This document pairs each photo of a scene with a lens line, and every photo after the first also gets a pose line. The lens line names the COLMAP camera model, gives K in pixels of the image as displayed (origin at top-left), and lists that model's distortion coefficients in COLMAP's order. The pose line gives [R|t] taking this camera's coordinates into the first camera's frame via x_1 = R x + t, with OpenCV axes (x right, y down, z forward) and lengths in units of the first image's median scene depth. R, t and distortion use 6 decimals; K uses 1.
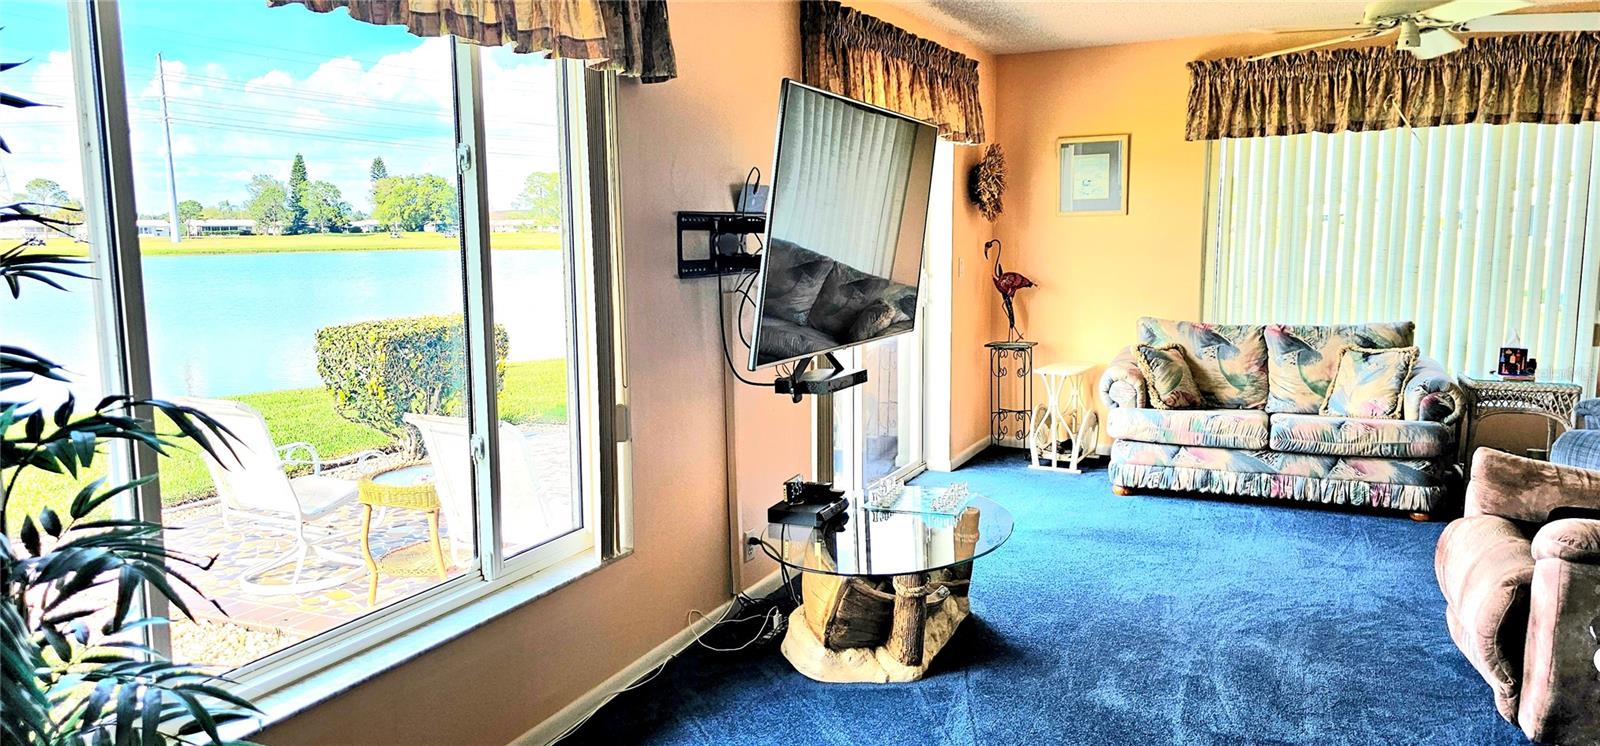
lens RADIAL K [[1079.6, 0, 793.7], [0, 1079.6, 367.5], [0, 0, 1]] dist [0.065050, -0.062997]
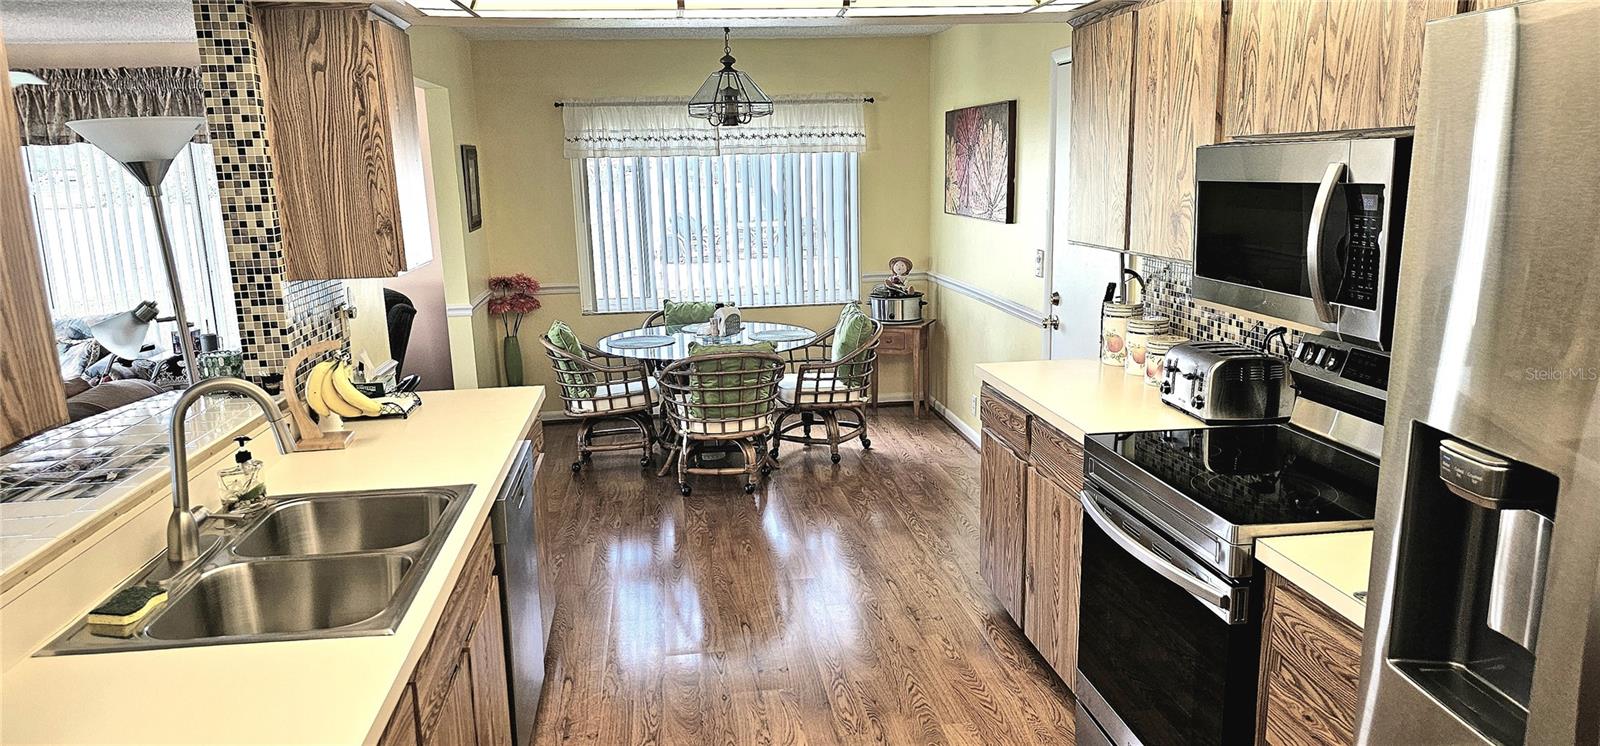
lens RADIAL K [[1079.6, 0, 795.1], [0, 1079.6, 386.1], [0, 0, 1]] dist [0.065050, -0.062997]
pose [[0.831420, -0.122139, 0.542054, 0.550422], [0.088186, 0.992182, 0.088301, -0.004871], [-0.548601, -0.025614, 0.835692, -0.380609]]
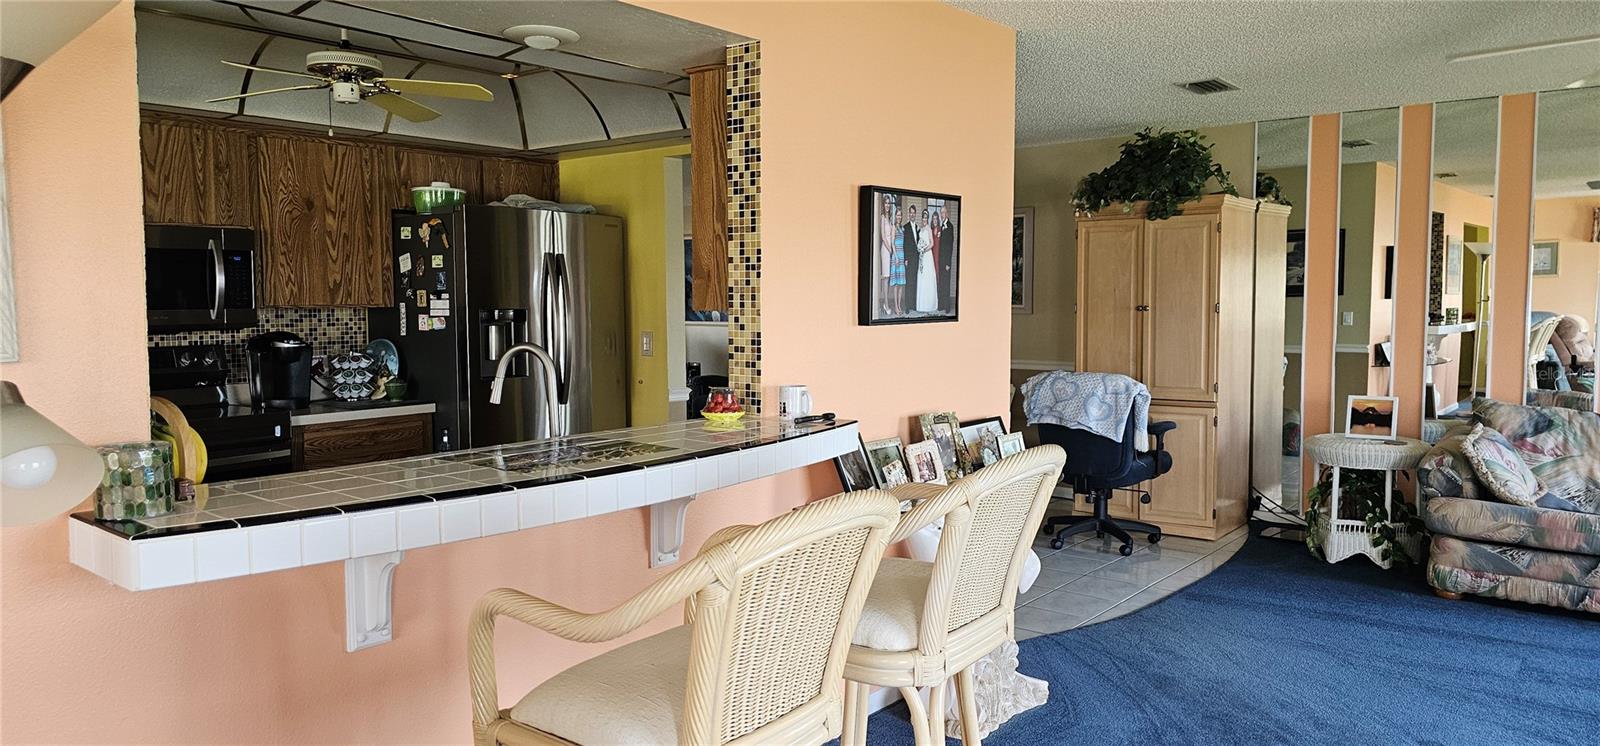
lens RADIAL K [[1079.6, 0, 799.9], [0, 1079.6, 355.6], [0, 0, 1]] dist [0.065050, -0.062997]
pose [[-0.975979, -0.000053, 0.217865, 0.346256], [0.041483, 0.981660, 0.186073, -0.081095], [-0.213879, 0.190641, -0.958077, 0.544783]]
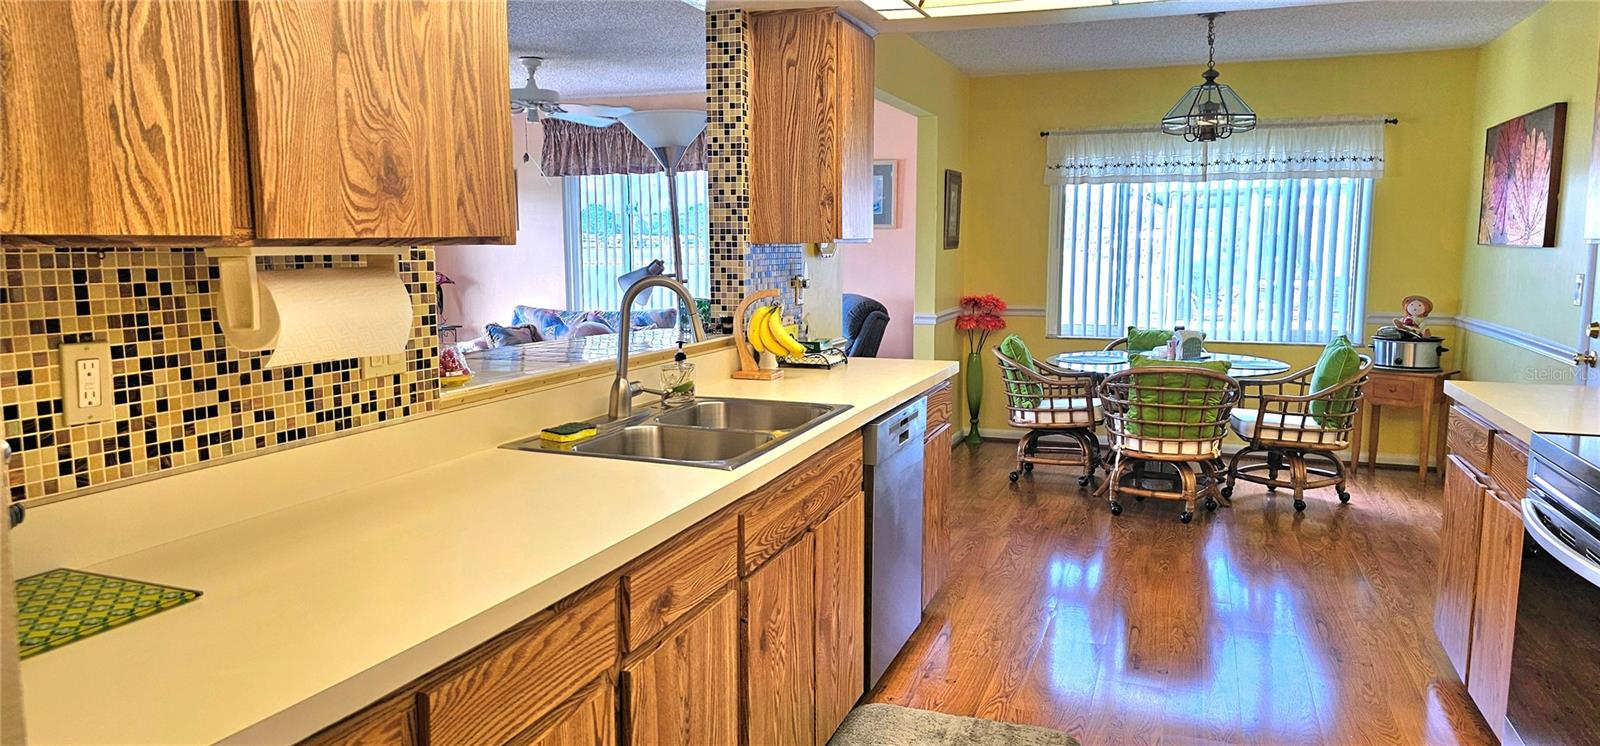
lens RADIAL K [[1079.6, 0, 782.0], [0, 1079.6, 375.1], [0, 0, 1]] dist [0.065050, -0.062997]
pose [[0.995090, 0.002913, 0.098936, 0.601540], [-0.001975, 0.999952, -0.009574, 0.061142], [-0.098959, 0.009332, 0.995048, -0.436732]]
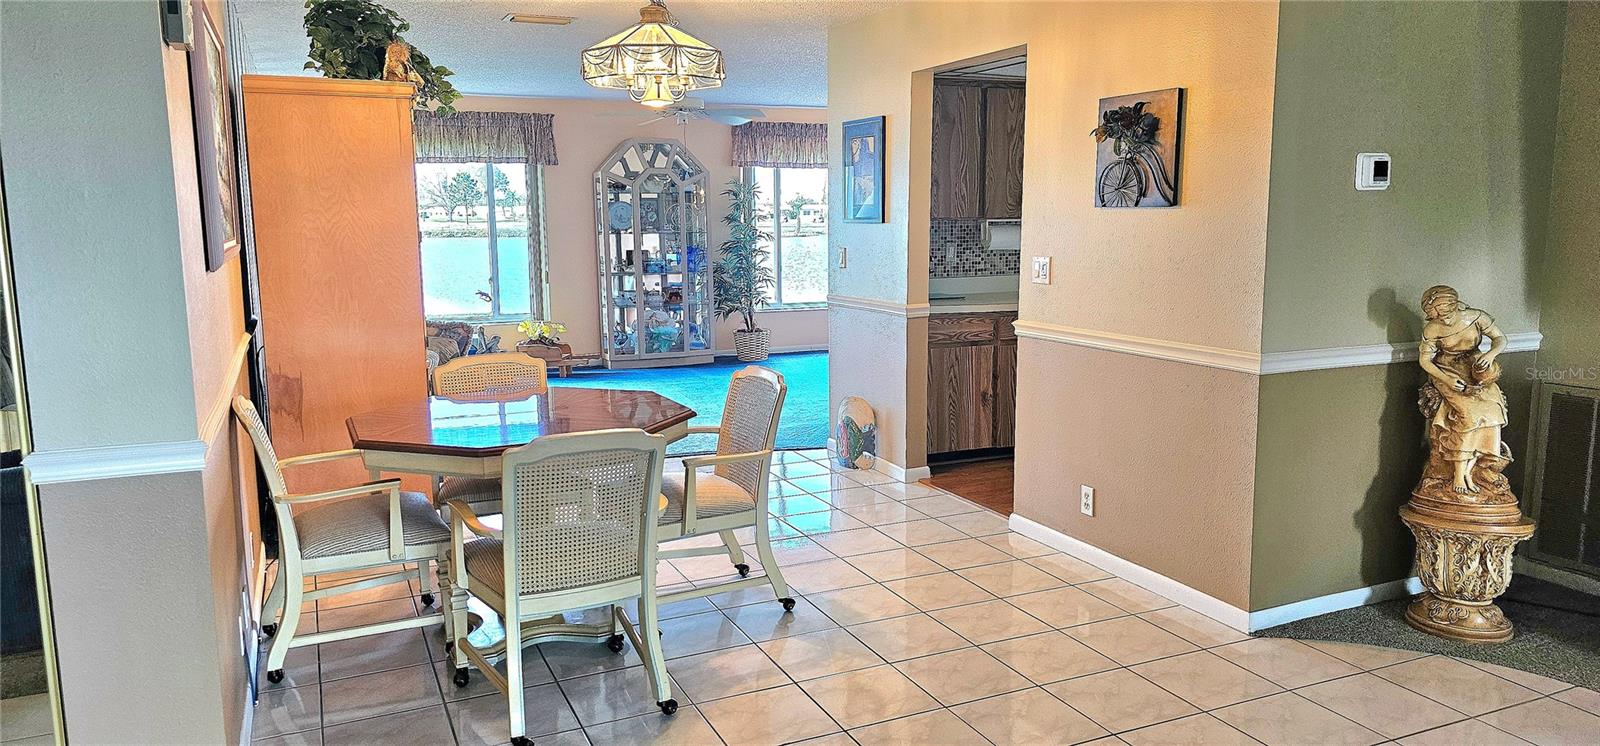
lens RADIAL K [[1079.6, 0, 792.7], [0, 1079.6, 377.6], [0, 0, 1]] dist [0.065050, -0.062997]
pose [[0.780586, 0.099334, -0.617105, 1.078162], [-0.082901, 0.995022, 0.055304, 0.149626], [0.619527, 0.007989, 0.784935, -1.202252]]
